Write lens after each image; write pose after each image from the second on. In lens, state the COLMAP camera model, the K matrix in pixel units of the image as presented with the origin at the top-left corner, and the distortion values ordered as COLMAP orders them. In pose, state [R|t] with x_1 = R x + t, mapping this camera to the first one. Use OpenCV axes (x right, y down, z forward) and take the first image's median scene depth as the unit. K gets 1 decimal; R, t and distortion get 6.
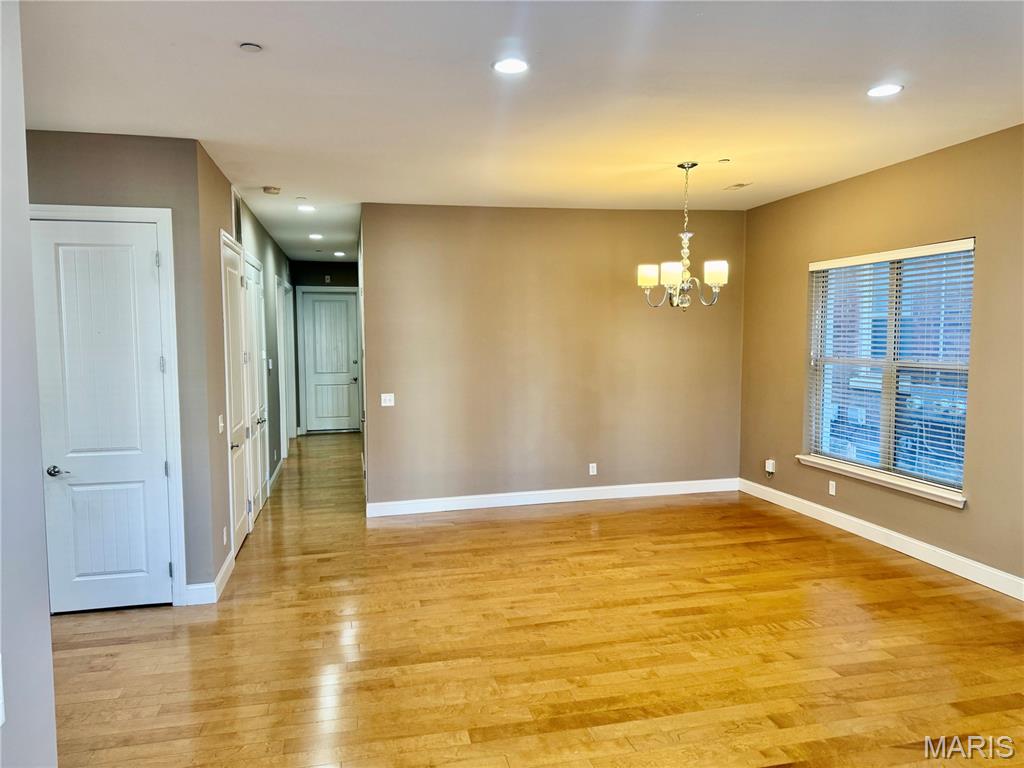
lens RADIAL K [[710.2, 0, 518.2], [0, 710.2, 386.9], [0, 0, 1]] dist [0.100413, -0.145652]
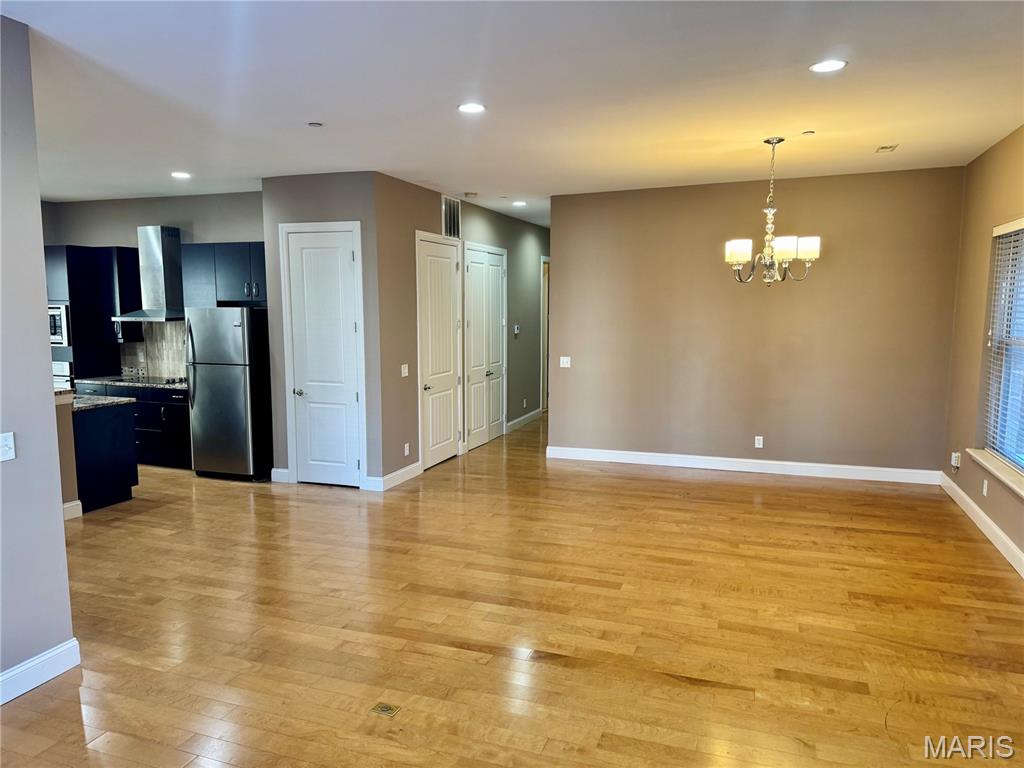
lens RADIAL K [[710.2, 0, 518.2], [0, 710.2, 386.9], [0, 0, 1]] dist [0.100413, -0.145652]
pose [[0.833507, 0.070468, -0.547996, 0.514745], [-0.045375, 0.997213, 0.059219, -0.008826], [0.550642, -0.024494, 0.834382, -0.043280]]
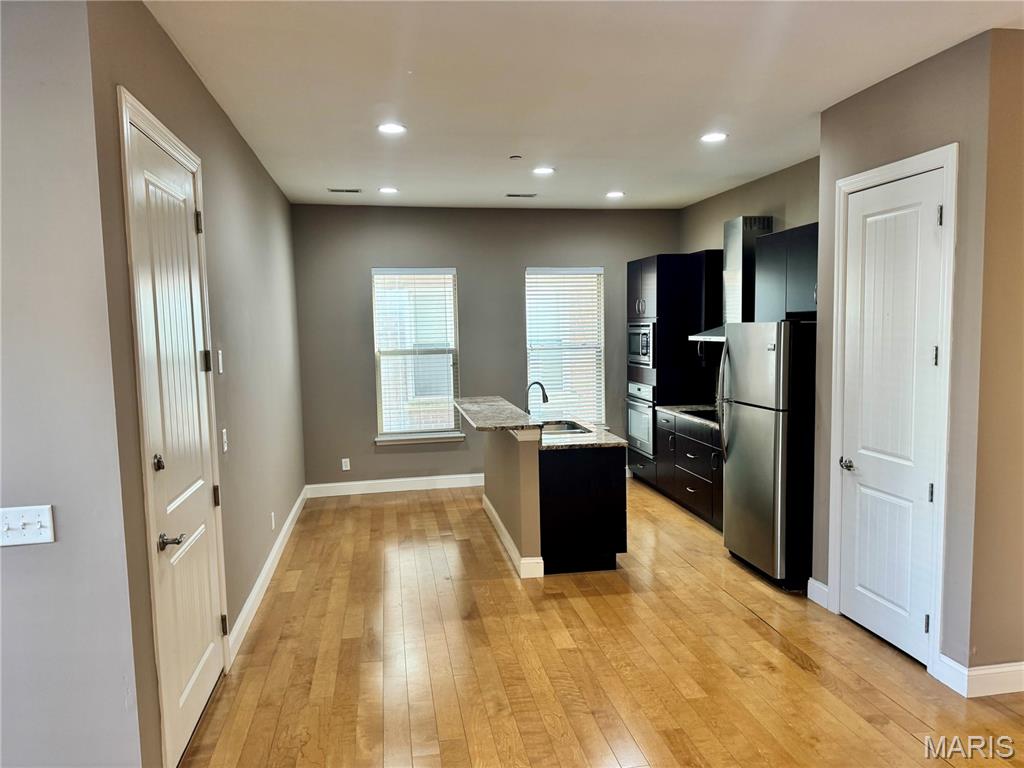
lens RADIAL K [[710.2, 0, 518.2], [0, 710.2, 386.9], [0, 0, 1]] dist [0.100413, -0.145652]
pose [[-0.063201, 0.093074, -0.993651, 0.244444], [-0.050436, 0.994072, 0.096322, -0.041930], [0.996726, 0.056203, -0.058132, 0.517107]]
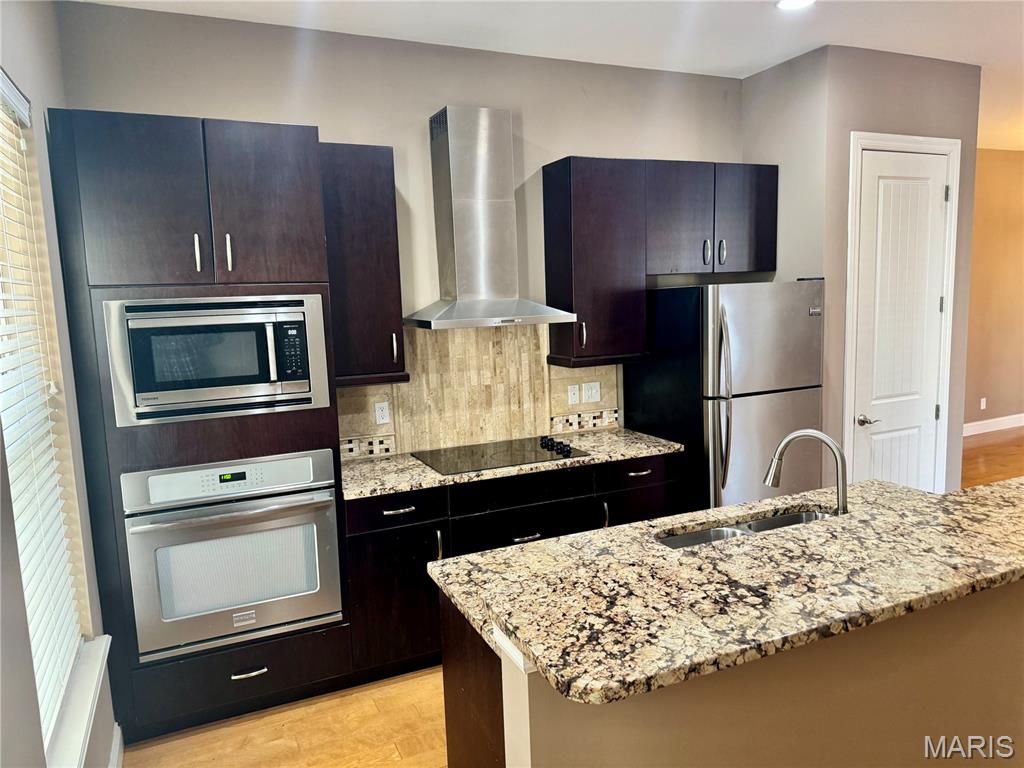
lens RADIAL K [[710.2, 0, 518.2], [0, 710.2, 386.9], [0, 0, 1]] dist [0.100413, -0.145652]
pose [[0.981562, -0.053259, 0.183573, -1.044054], [0.042470, 0.997159, 0.062213, -0.004362], [-0.186364, -0.053269, 0.981036, 0.130455]]
